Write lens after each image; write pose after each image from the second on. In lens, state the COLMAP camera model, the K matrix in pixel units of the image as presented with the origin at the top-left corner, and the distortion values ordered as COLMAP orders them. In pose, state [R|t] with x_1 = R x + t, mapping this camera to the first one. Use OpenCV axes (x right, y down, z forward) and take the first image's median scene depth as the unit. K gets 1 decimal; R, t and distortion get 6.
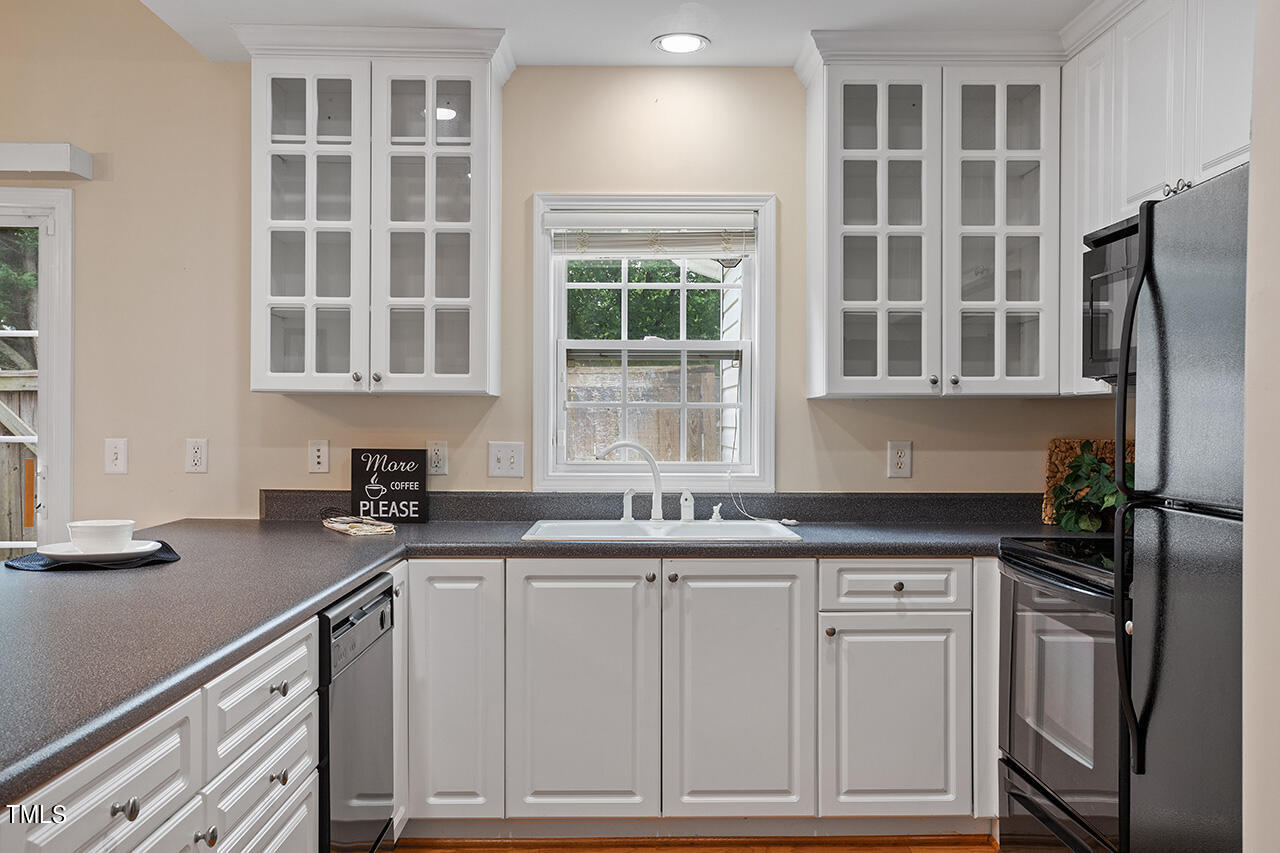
lens RADIAL K [[1173.3, 0, 639.6], [0, 1173.3, 411.7], [0, 0, 1]] dist [0.053909, -0.001011]
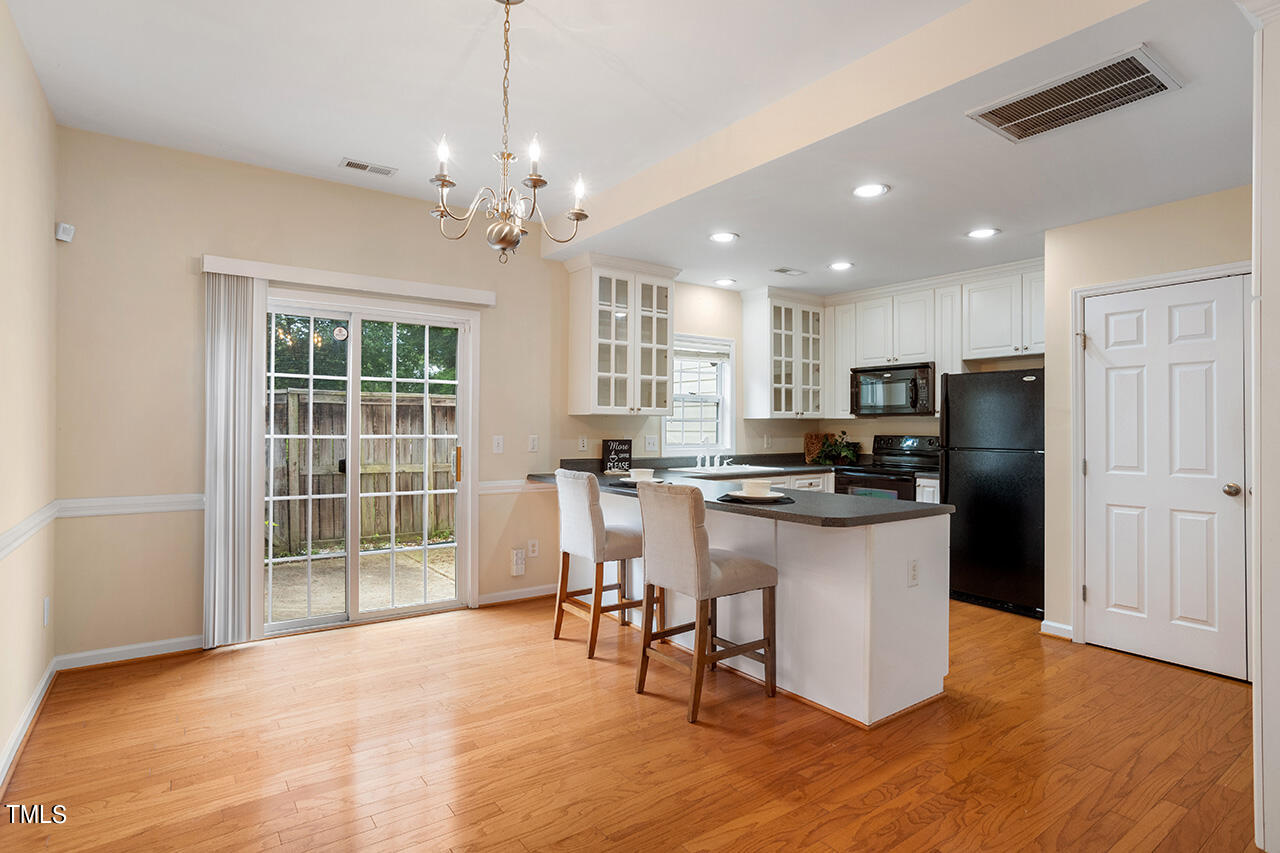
lens RADIAL K [[653.6, 0, 640.0], [0, 653.6, 426.5], [0, 0, 1]] dist [-0.055261, 0.000324]
pose [[0.820463, 0.000293, 0.571699, -0.906270], [-0.002982, 0.999988, 0.003768, 0.001096], [-0.571691, -0.004797, 0.820455, -0.067153]]
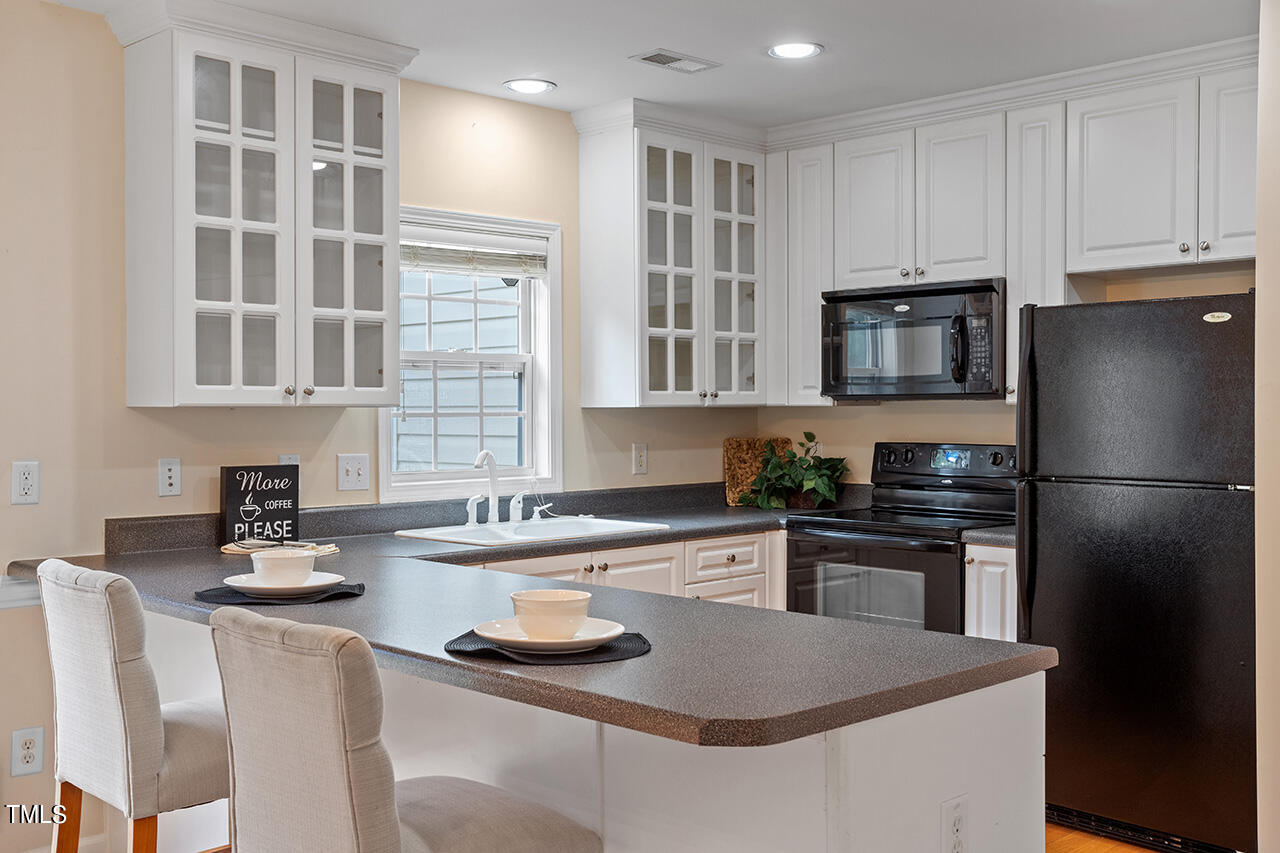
lens RADIAL K [[1325.2, 0, 640.0], [0, 1325.2, 426.5], [0, 0, 1]] dist [0.005904, 0.002853]
pose [[0.720077, -0.015980, 0.693710, -0.725638], [0.003996, 0.999814, 0.018884, -0.018072], [-0.693882, -0.010826, 0.720007, 0.038848]]
